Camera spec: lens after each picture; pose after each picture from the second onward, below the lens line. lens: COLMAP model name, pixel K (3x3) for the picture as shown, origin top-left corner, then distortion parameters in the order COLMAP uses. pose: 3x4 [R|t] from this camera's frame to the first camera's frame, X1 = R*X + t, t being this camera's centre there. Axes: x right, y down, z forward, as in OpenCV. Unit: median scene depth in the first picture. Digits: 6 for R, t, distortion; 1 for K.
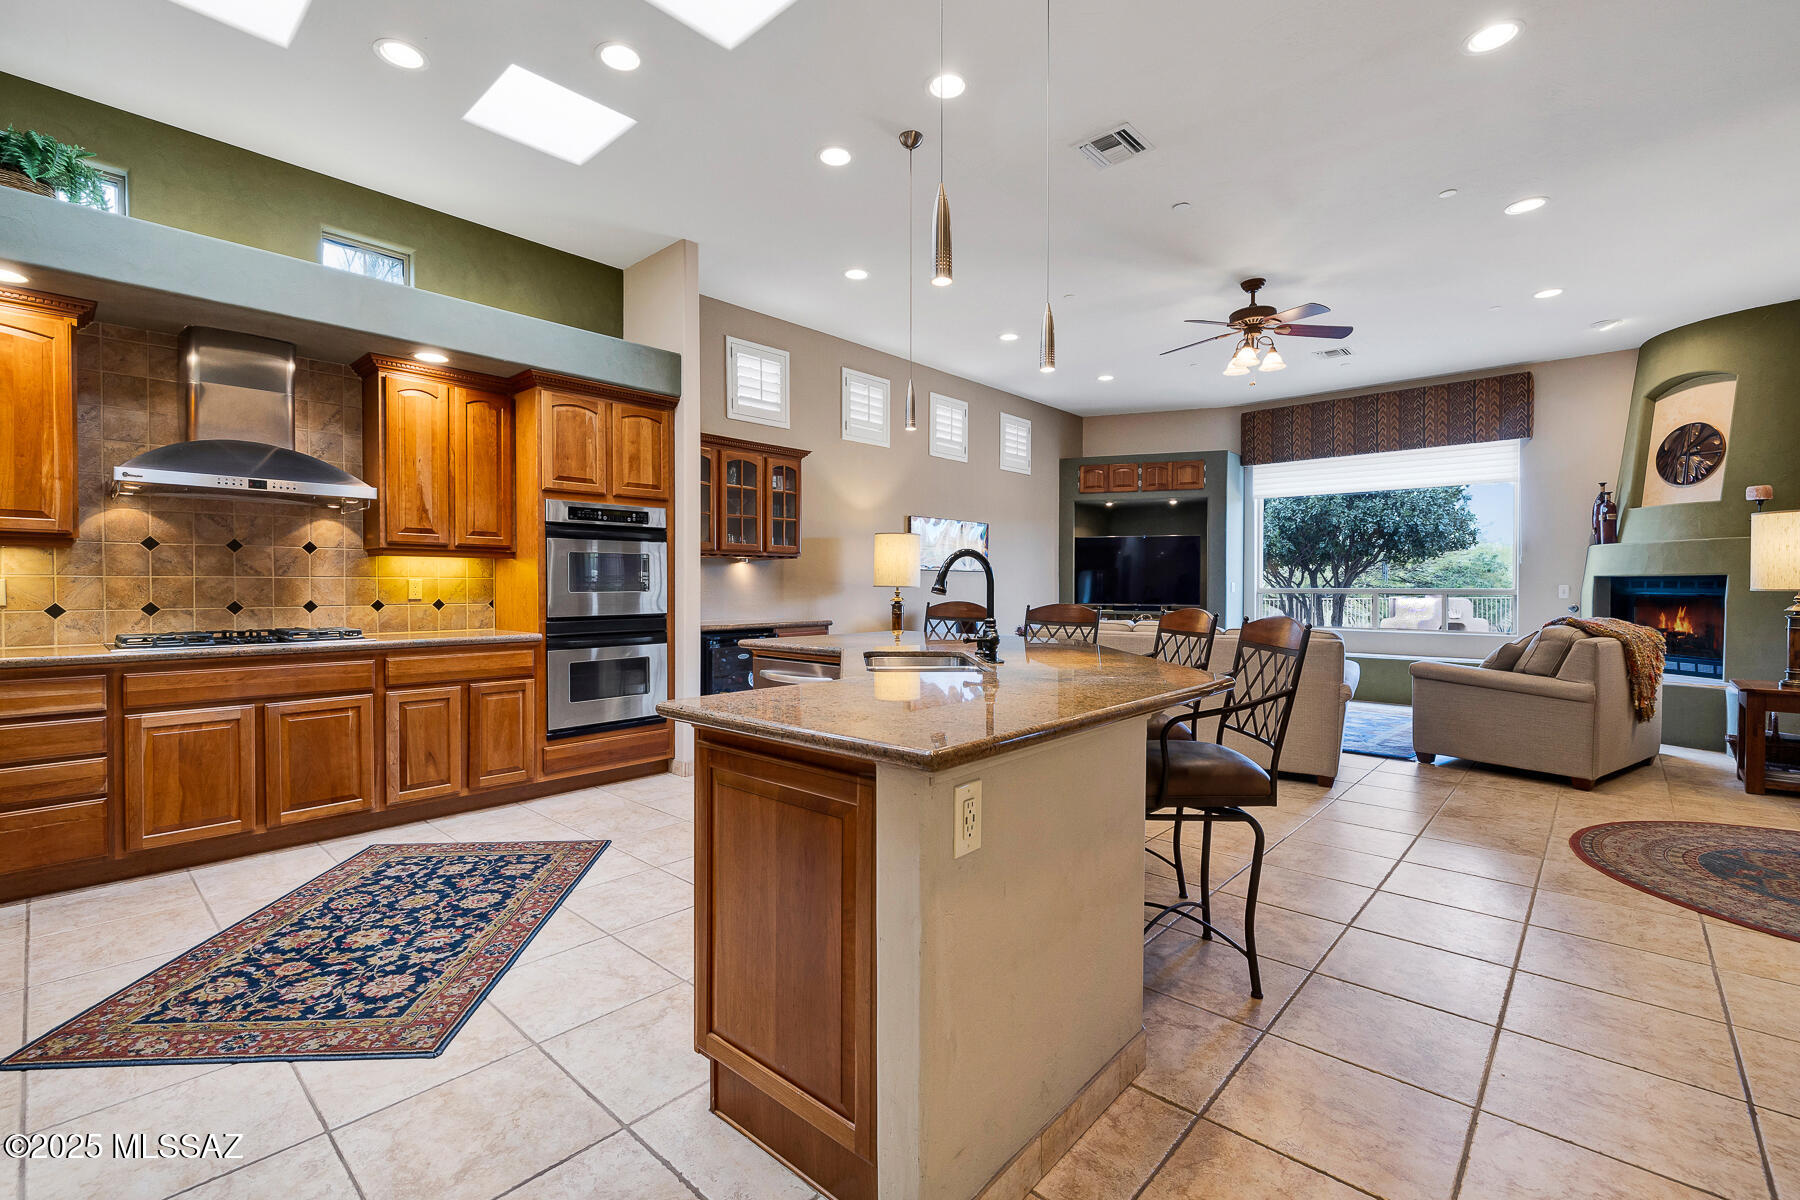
lens RADIAL K [[806.2, 0, 830.4], [0, 806.2, 597.2], [0, 0, 1]] dist [-0.004497, 0.000892]
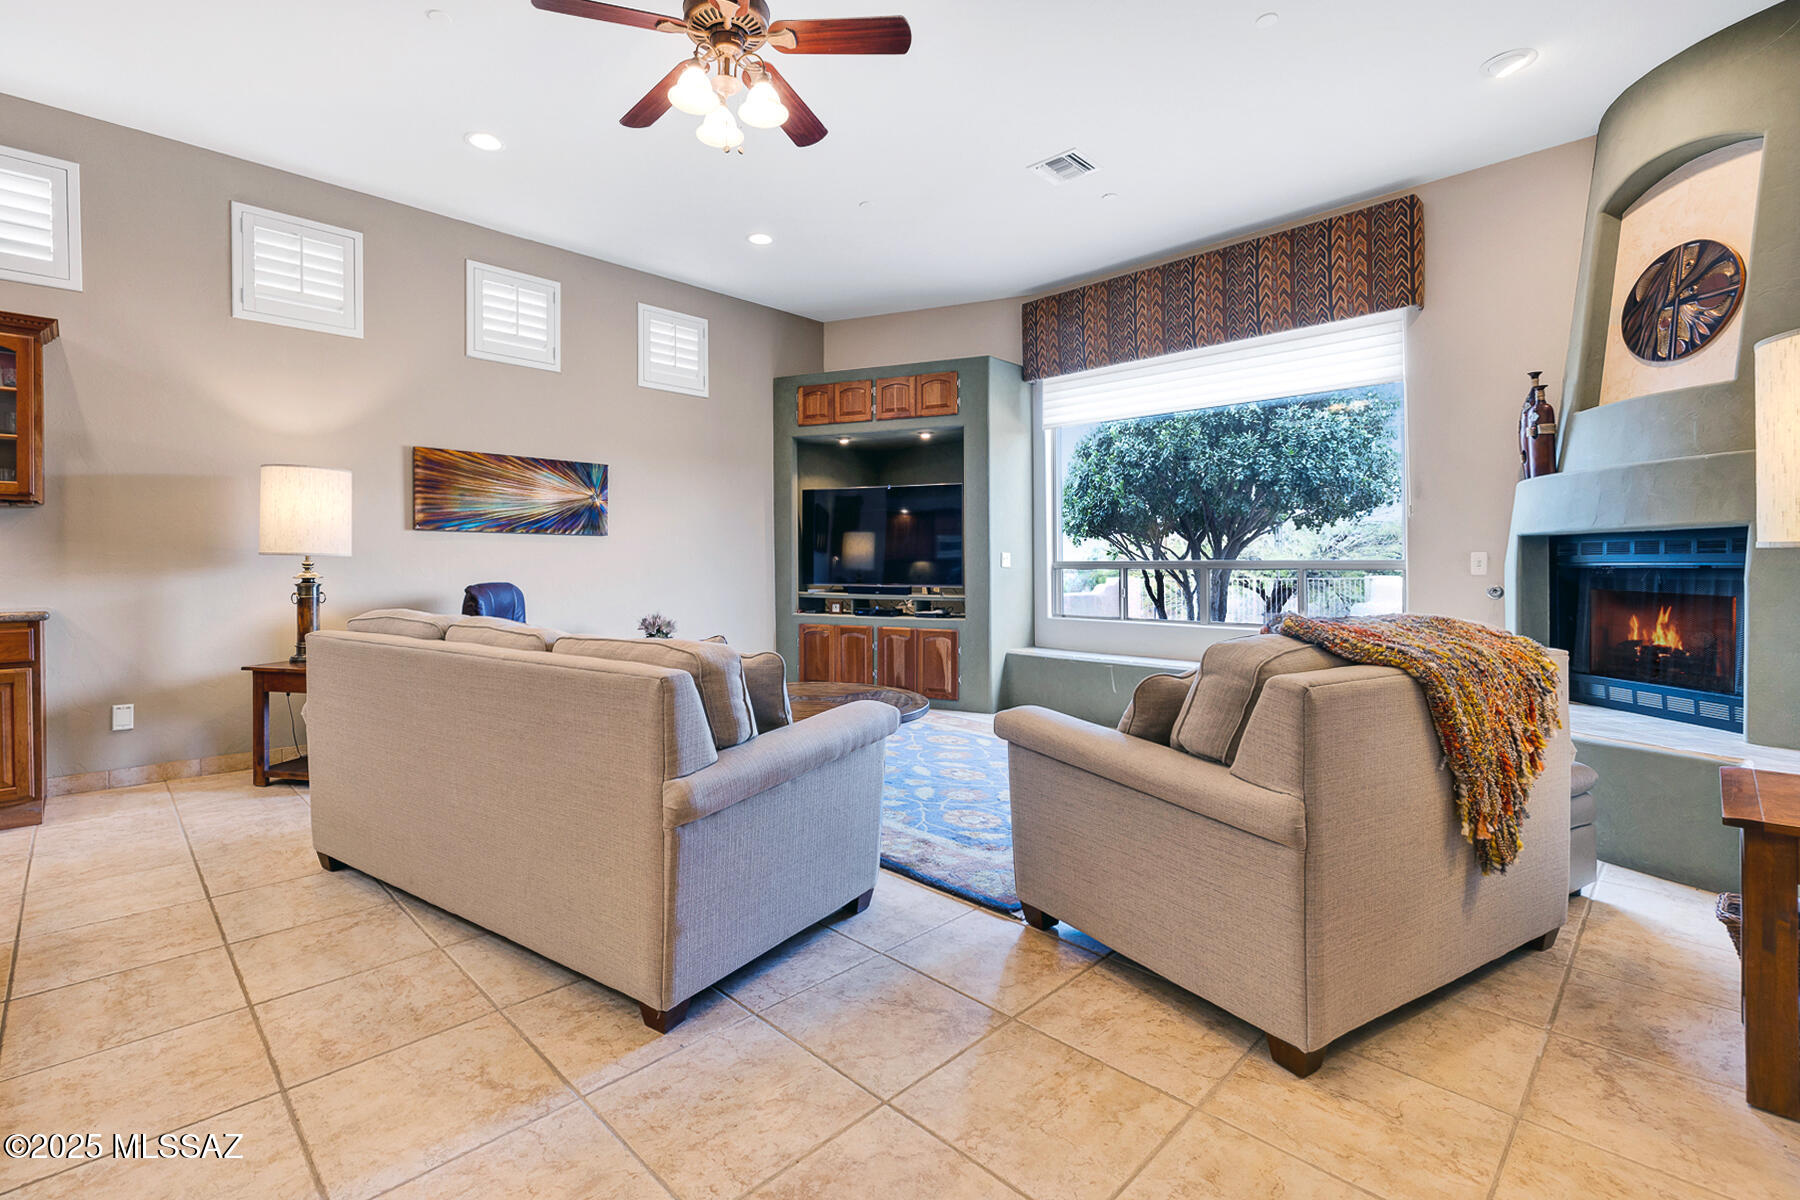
lens RADIAL K [[806.2, 0, 822.2], [0, 806.2, 565.7], [0, 0, 1]] dist [-0.004497, 0.000892]
pose [[0.998168, -0.000931, -0.060503, 0.488514], [-0.000046, 0.999870, -0.016149, 0.004824], [0.060510, 0.016123, 0.998037, 0.399558]]
